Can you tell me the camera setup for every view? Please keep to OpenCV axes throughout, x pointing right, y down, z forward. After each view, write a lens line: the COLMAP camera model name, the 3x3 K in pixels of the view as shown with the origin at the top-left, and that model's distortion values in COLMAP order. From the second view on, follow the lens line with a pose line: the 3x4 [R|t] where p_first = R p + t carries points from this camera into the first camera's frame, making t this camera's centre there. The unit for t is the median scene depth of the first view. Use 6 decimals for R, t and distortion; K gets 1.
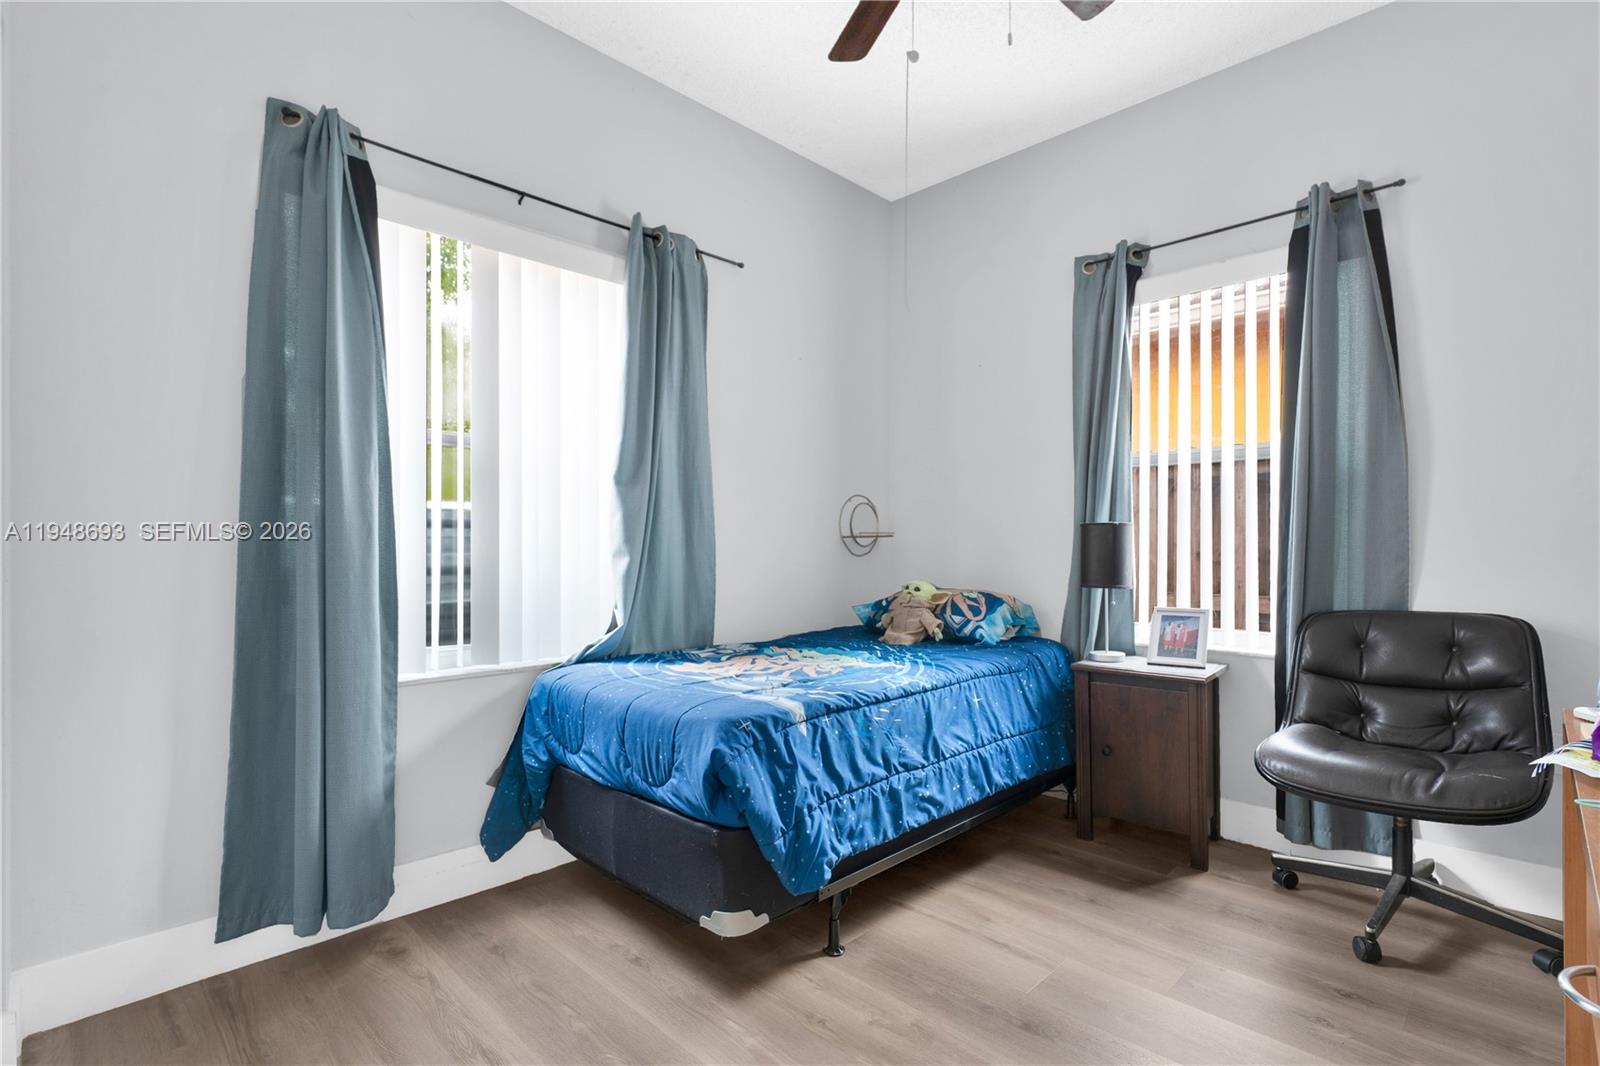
lens RADIAL K [[745.0, 0, 798.5], [0, 745.0, 541.1], [0, 0, 1]] dist [0.000474, 0.000184]
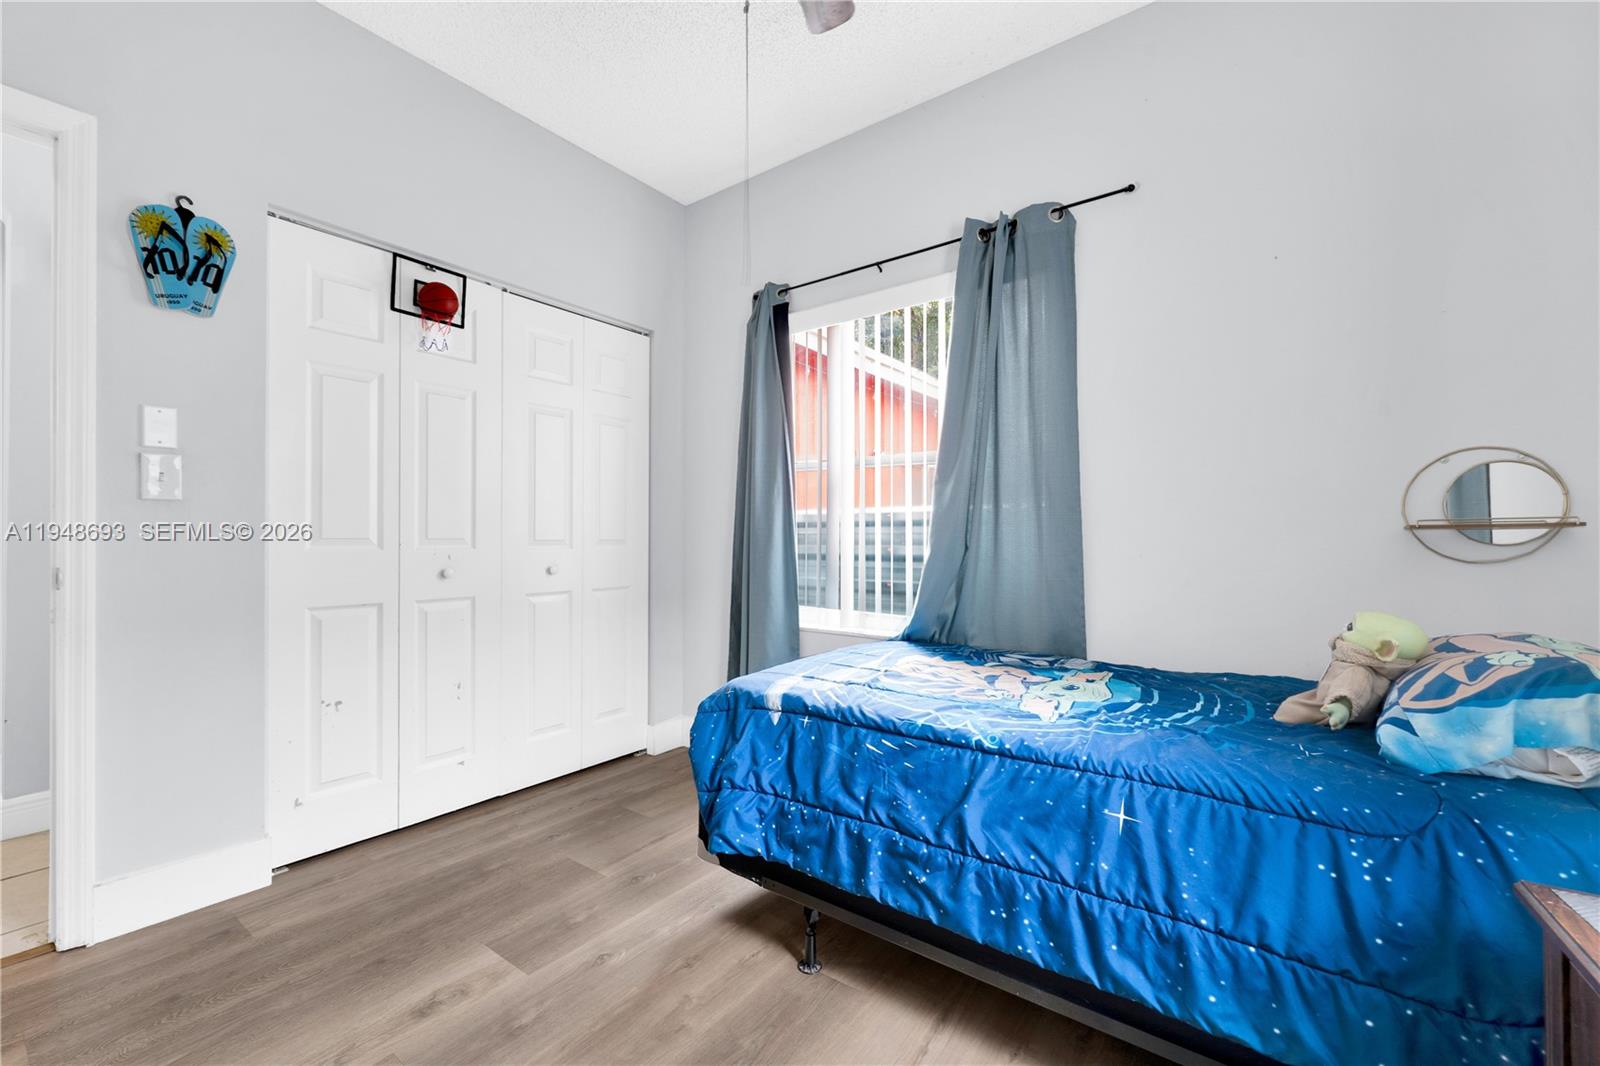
lens RADIAL K [[652.5, 0, 798.4], [0, 652.5, 532.5], [0, 0, 1]] dist [-0.002893, -0.000317]
pose [[0.147977, -0.008157, -0.988957, 0.780754], [0.001181, 0.999967, -0.008071, 0.002621], [0.988990, 0.000026, 0.147982, 0.772892]]
